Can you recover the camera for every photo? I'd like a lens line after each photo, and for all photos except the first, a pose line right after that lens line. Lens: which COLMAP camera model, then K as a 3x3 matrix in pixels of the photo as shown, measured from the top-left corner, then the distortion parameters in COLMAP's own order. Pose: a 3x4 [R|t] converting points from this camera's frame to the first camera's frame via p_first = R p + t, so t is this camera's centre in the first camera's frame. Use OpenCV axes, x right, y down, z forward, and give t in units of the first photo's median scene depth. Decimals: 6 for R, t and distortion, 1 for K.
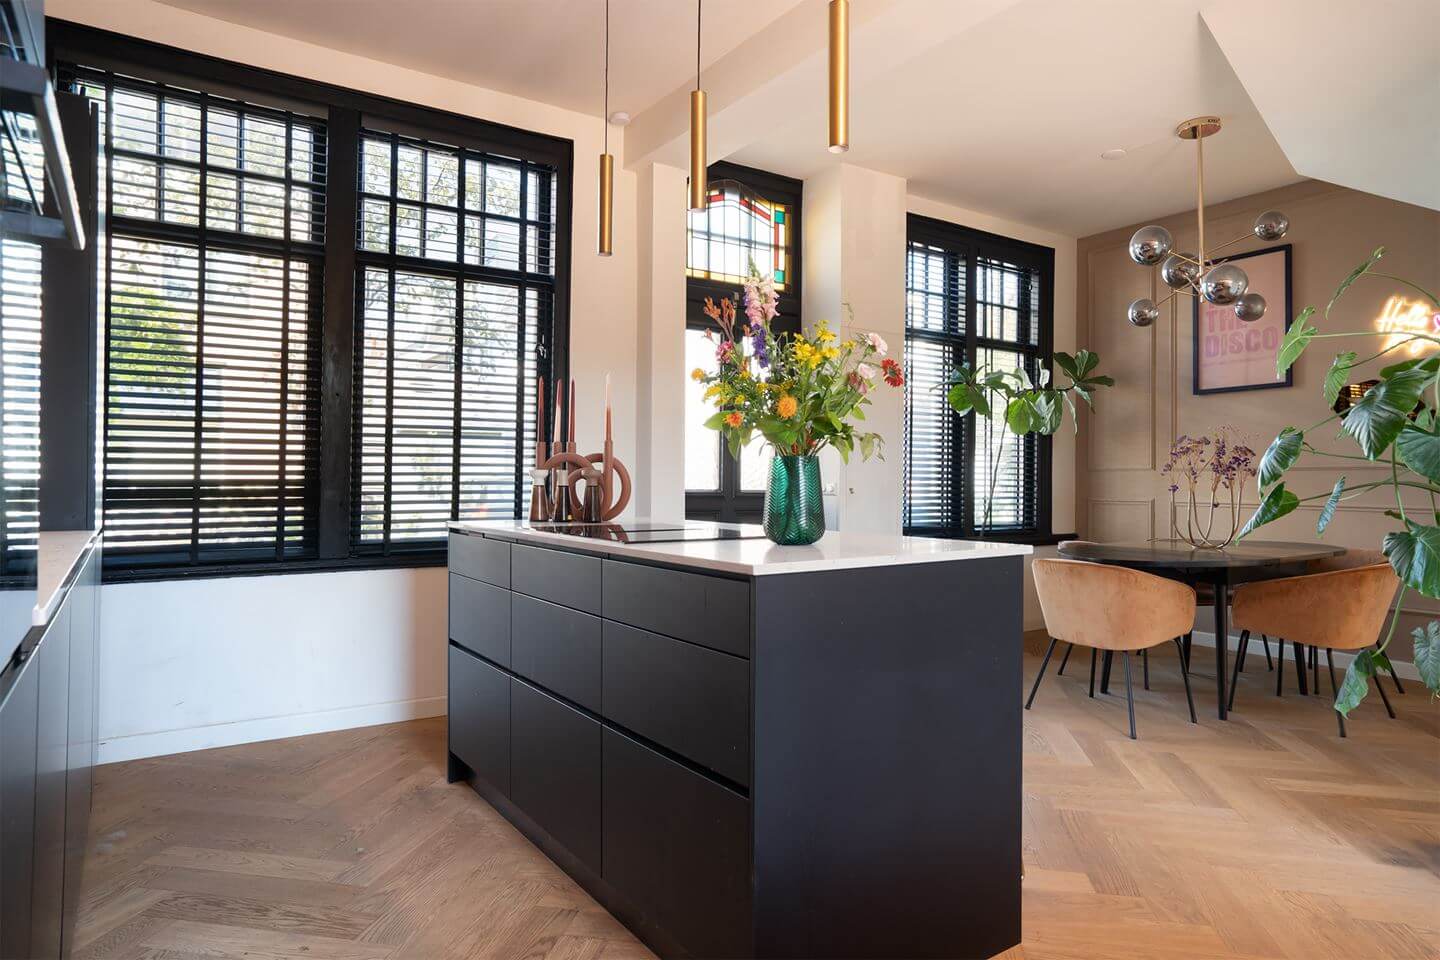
lens RADIAL K [[854.3, 0, 720.0], [0, 854.3, 480.0], [0, 0, 1]] dist [-0.032956, 0.000859]
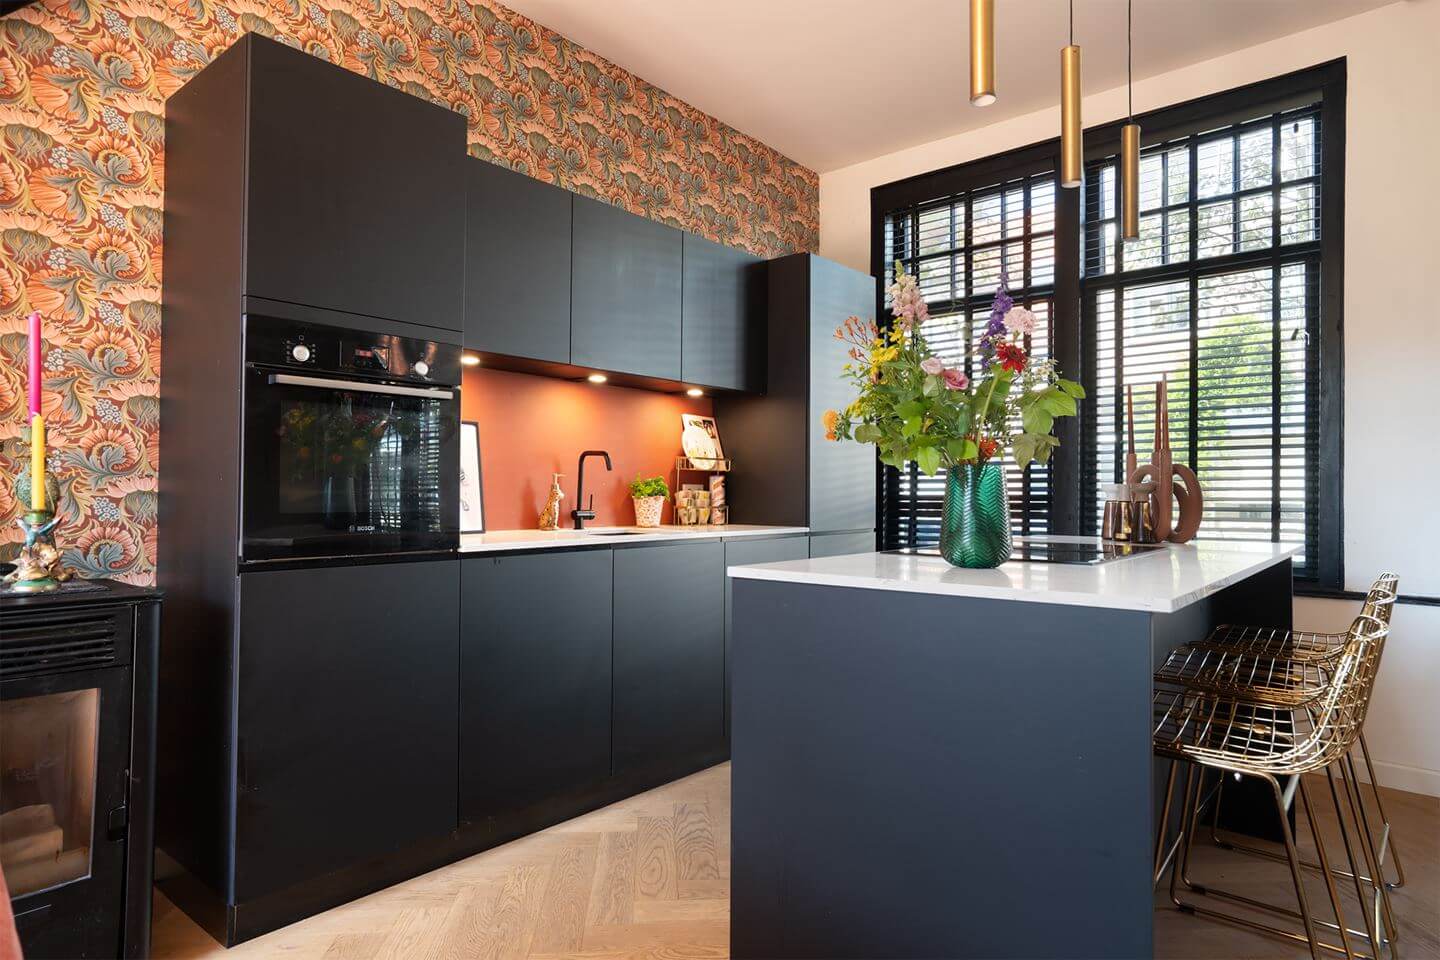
lens RADIAL K [[827.8, 0, 746.8], [0, 827.8, 478.1], [0, 0, 1]] dist [0.001132, 0.000271]
pose [[0.285349, -0.019450, -0.958226, 0.418132], [-0.001327, 0.999785, -0.020689, 0.001680], [0.958423, 0.007175, 0.285262, 0.277391]]
